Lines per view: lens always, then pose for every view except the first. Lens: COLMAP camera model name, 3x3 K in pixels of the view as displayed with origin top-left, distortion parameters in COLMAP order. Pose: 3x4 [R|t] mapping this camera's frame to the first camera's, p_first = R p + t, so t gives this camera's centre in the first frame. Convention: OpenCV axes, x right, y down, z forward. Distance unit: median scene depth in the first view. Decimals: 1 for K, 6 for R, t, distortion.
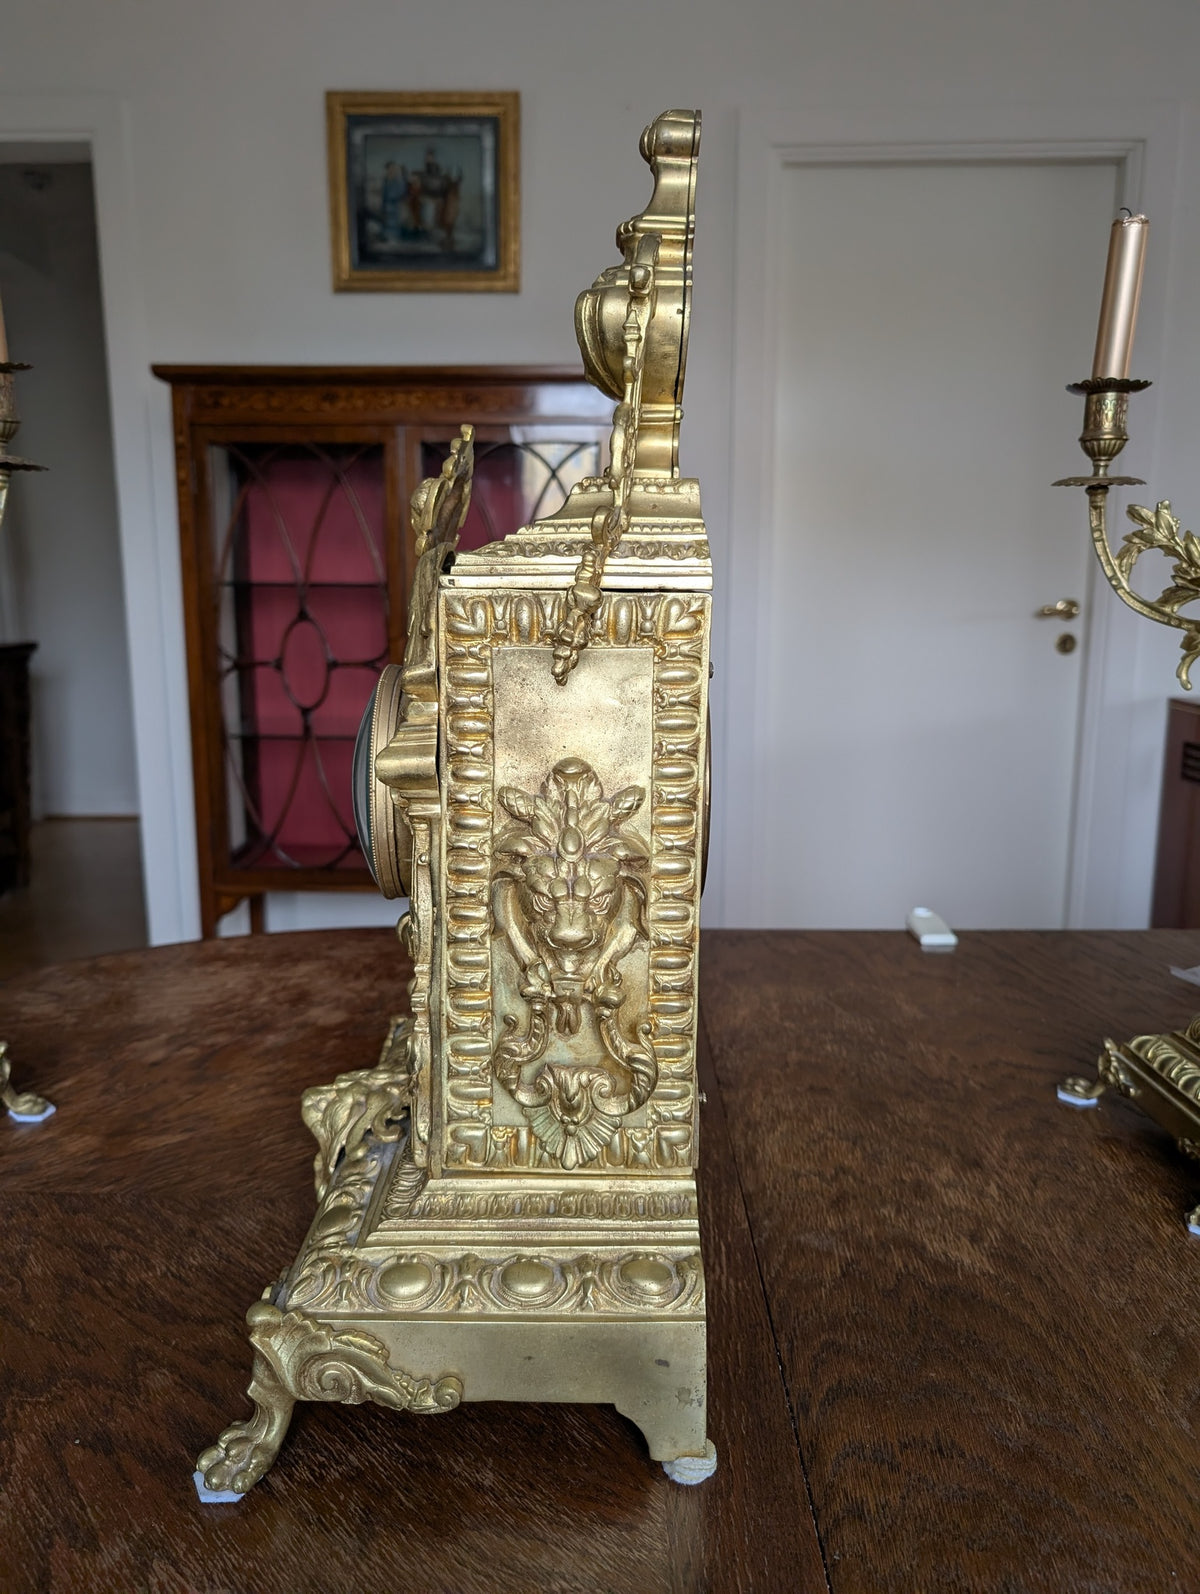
lens RADIAL K [[1247.9, 0, 600.0], [0, 1247.9, 797.0], [0, 0, 1]] dist [-0.001875, -0.005843]
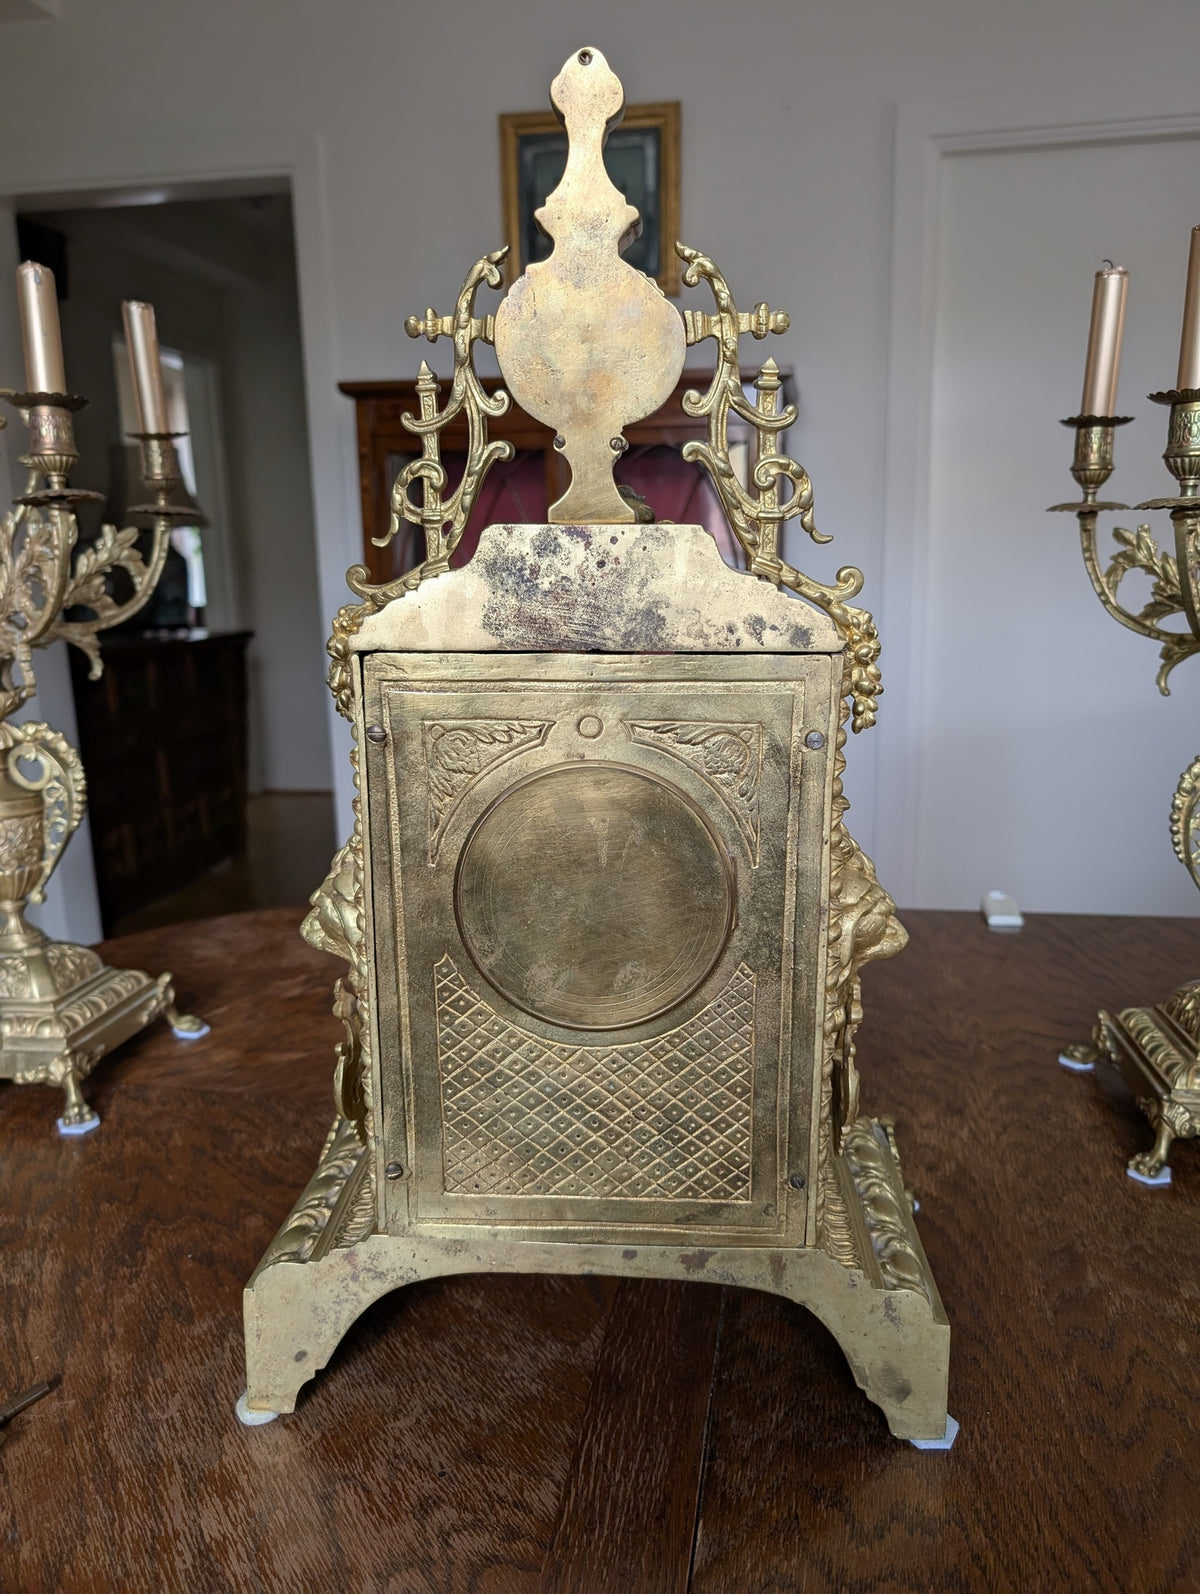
lens RADIAL K [[1247.5, 0, 600.2], [0, 1247.5, 814.9], [0, 0, 1]] dist [-0.001509, -0.007294]
pose [[0.986510, 0.017753, -0.162737, 0.155107], [-0.012757, 0.999416, 0.031696, -0.008991], [0.163204, -0.029193, 0.986160, -0.168703]]
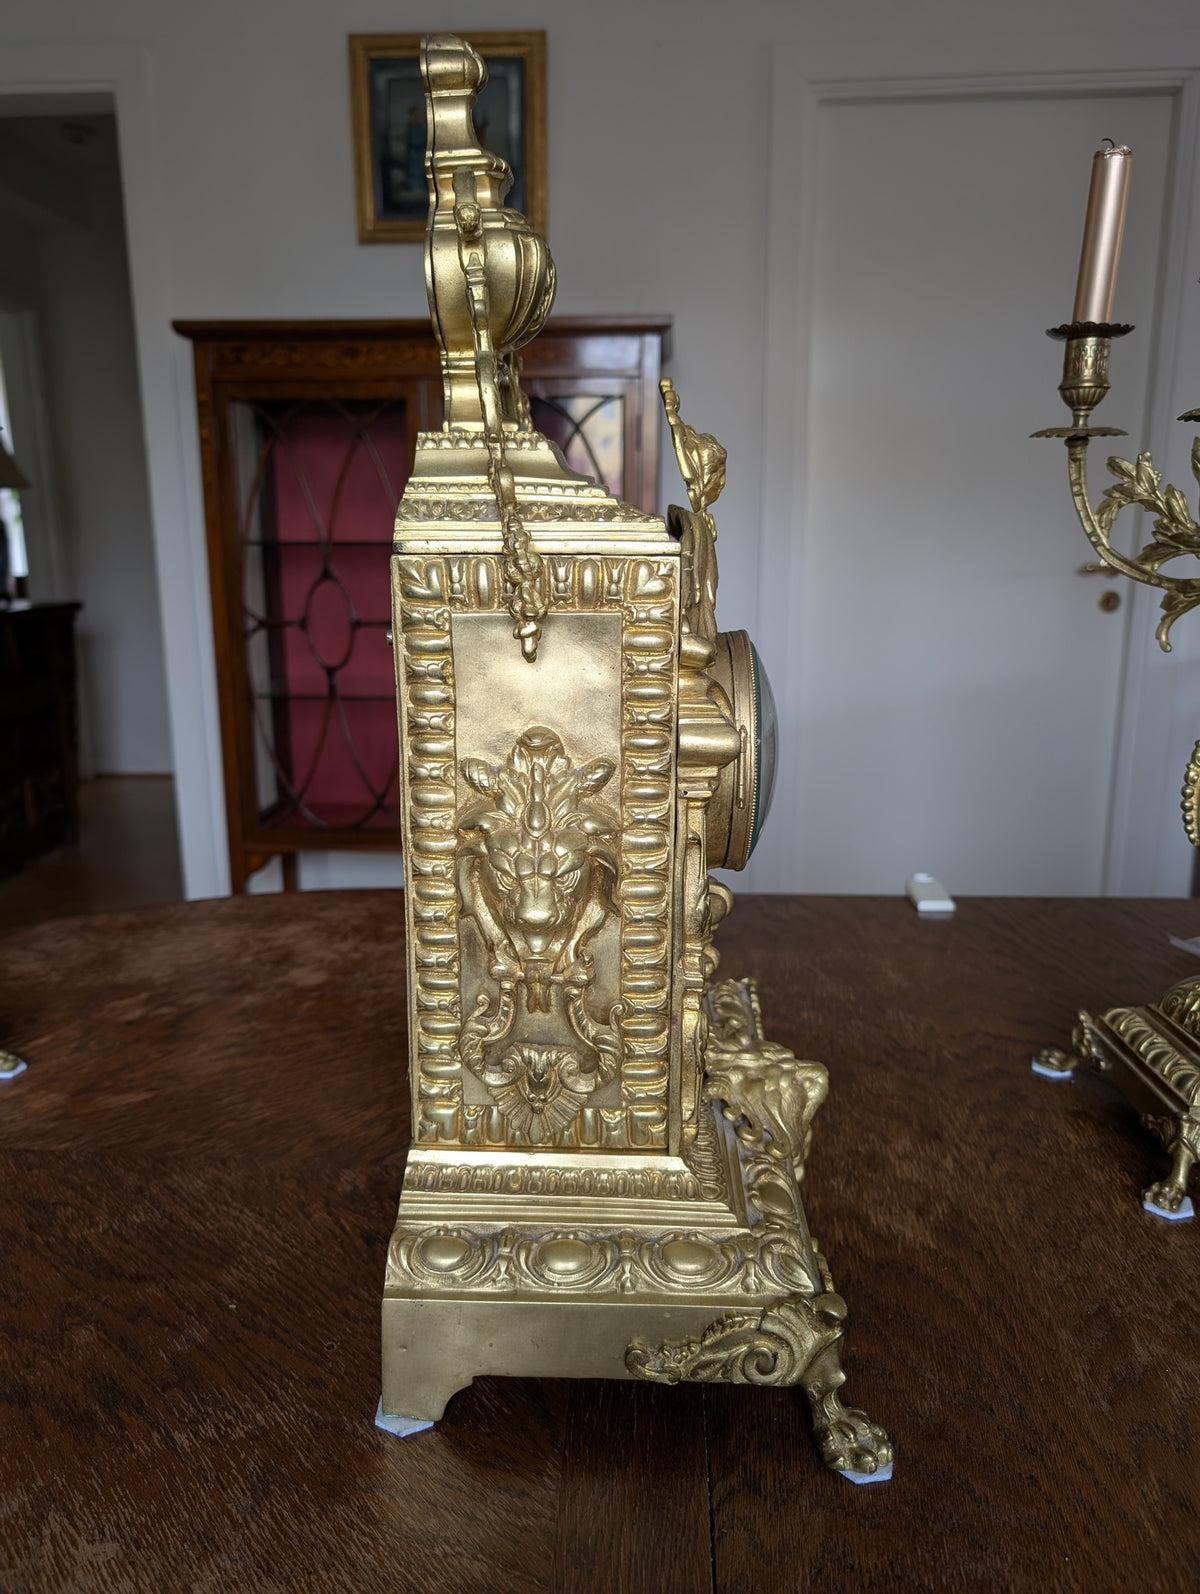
lens RADIAL K [[1247.5, 0, 600.2], [0, 1247.5, 814.9], [0, 0, 1]] dist [-0.001509, -0.007294]
pose [[0.998988, 0.005858, -0.044584, 0.077452], [-0.003757, 0.998885, 0.047052, -0.003956], [0.044810, -0.046837, 0.997897, 0.017444]]
